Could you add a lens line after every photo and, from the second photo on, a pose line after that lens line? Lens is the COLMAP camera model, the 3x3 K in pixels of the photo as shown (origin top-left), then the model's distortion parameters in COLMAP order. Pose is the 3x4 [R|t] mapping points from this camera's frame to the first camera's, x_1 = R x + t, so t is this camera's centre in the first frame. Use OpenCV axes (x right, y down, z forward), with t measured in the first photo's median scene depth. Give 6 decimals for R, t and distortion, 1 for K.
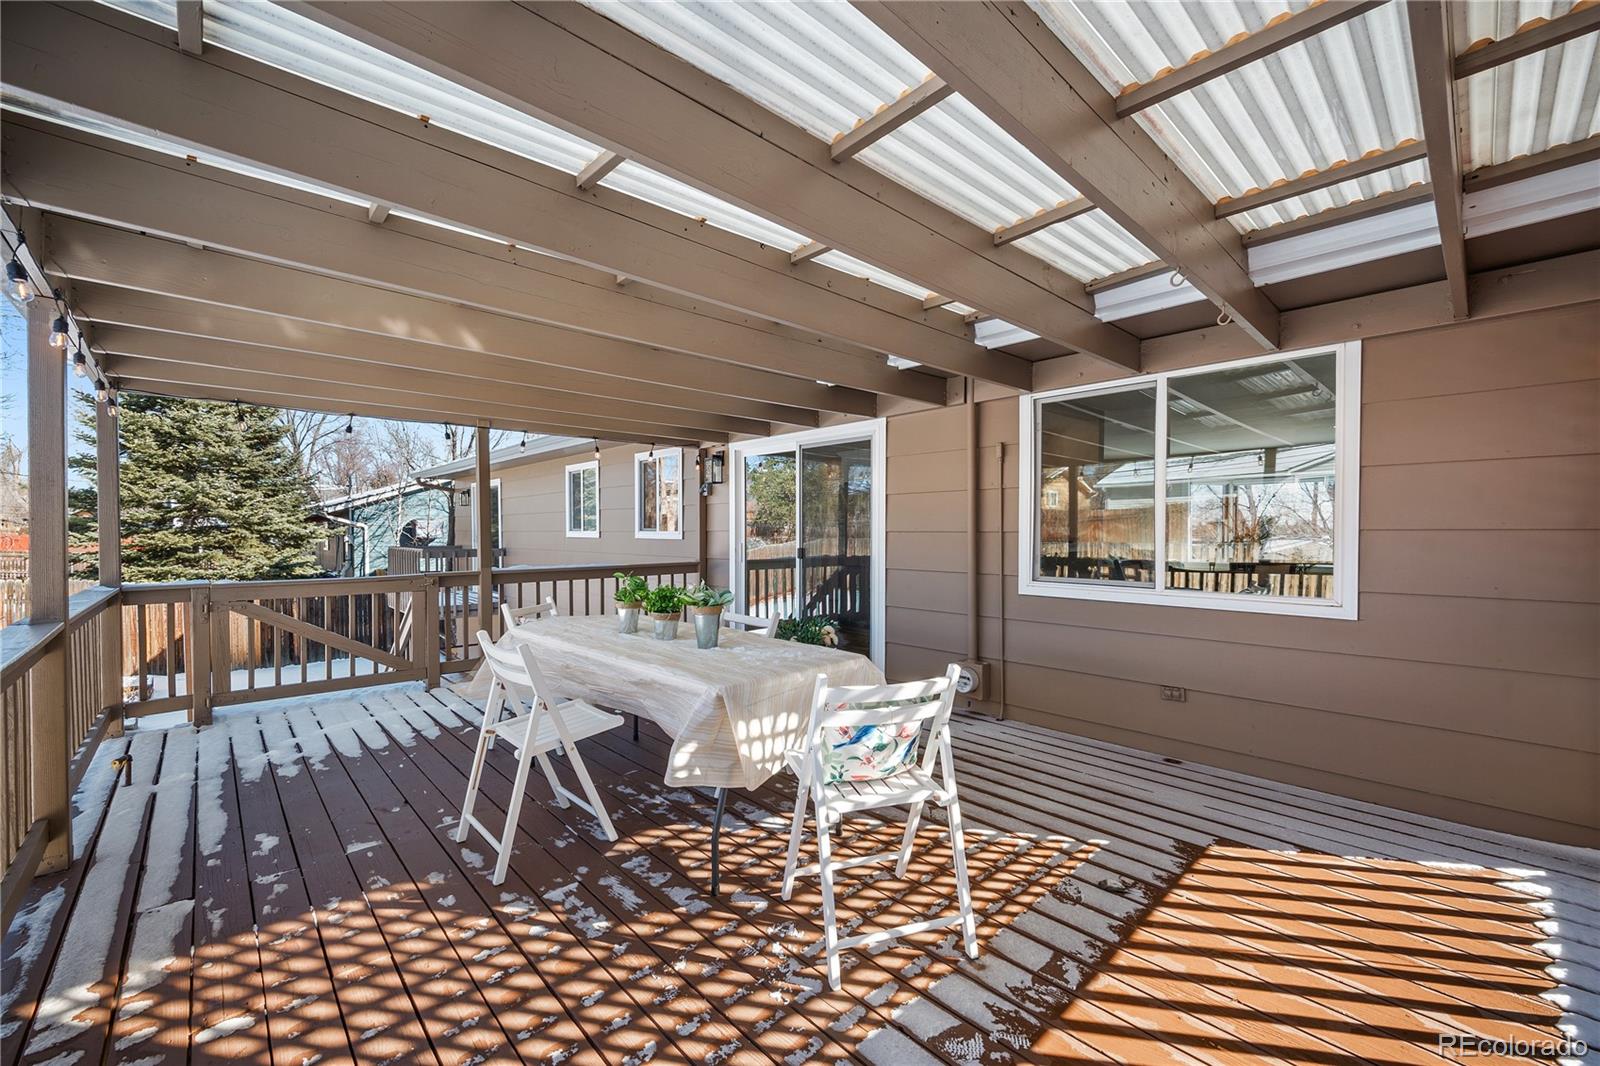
lens RADIAL K [[638.2, 0, 796.7], [0, 638.2, 537.5], [0, 0, 1]] dist [-0.001873, -0.000186]
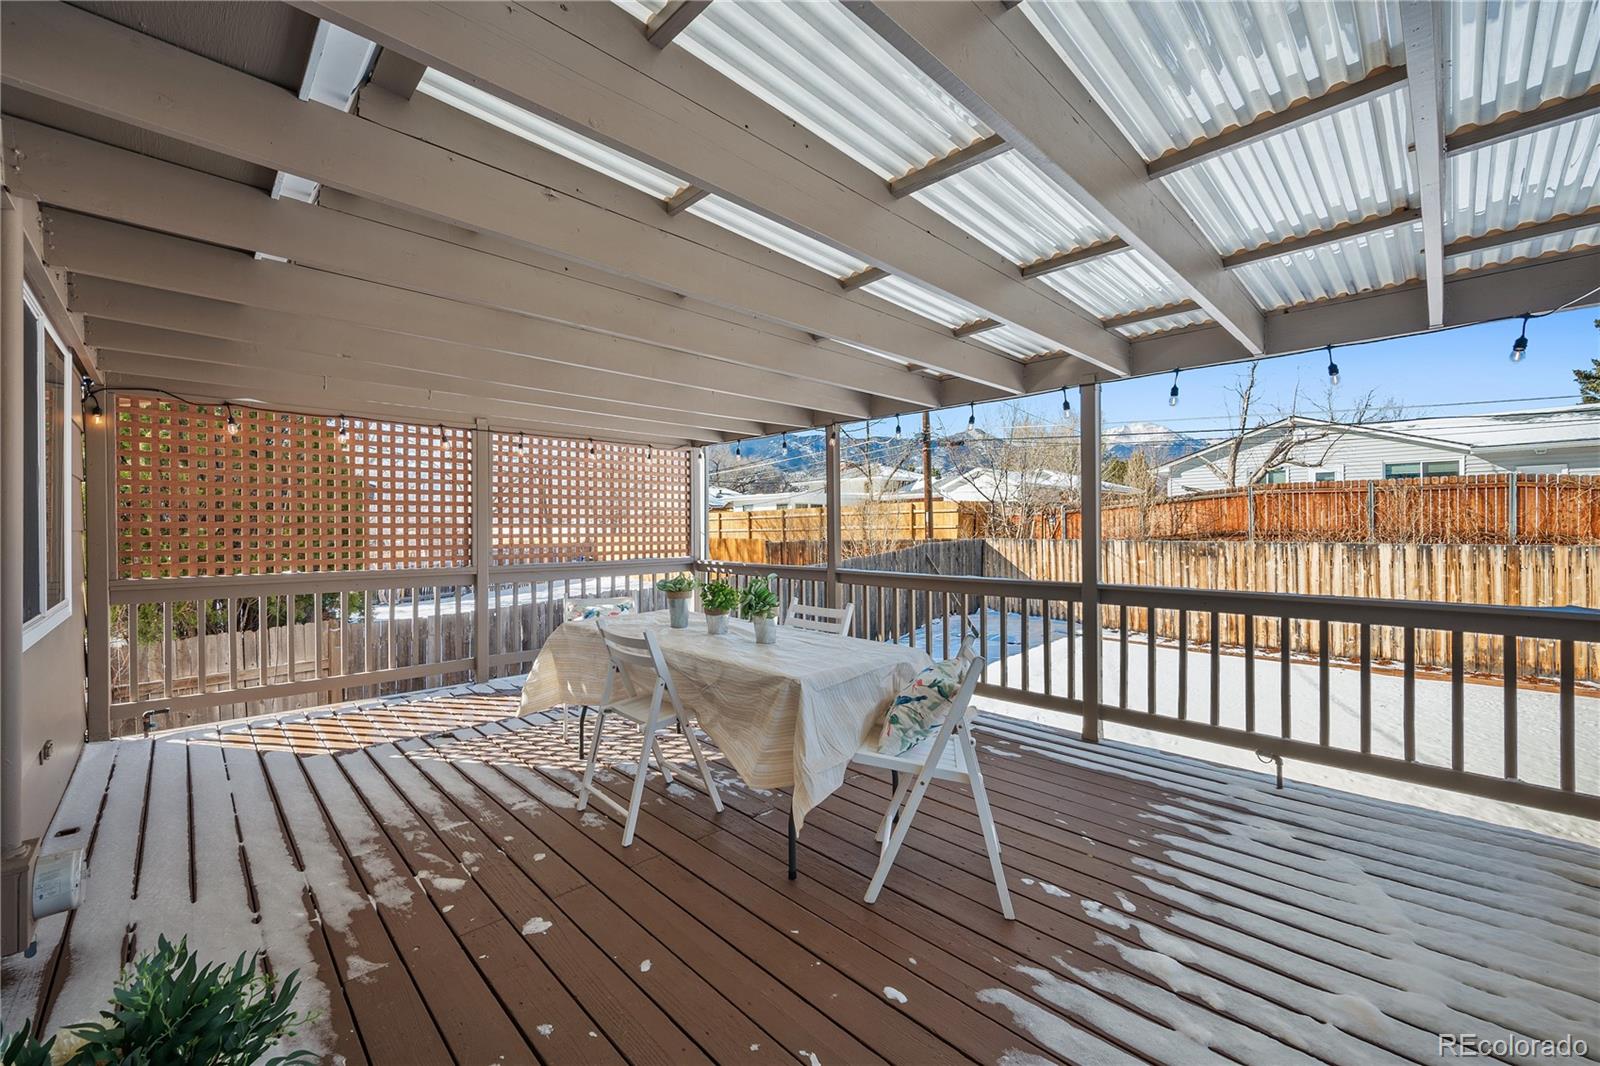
lens RADIAL K [[638.2, 0, 795.3], [0, 638.2, 527.6], [0, 0, 1]] dist [-0.001873, -0.000186]
pose [[-0.999854, 0.002268, -0.016955, -0.377503], [0.002097, 0.999947, 0.010074, -0.027625], [0.016977, 0.010037, -0.999805, 2.483027]]
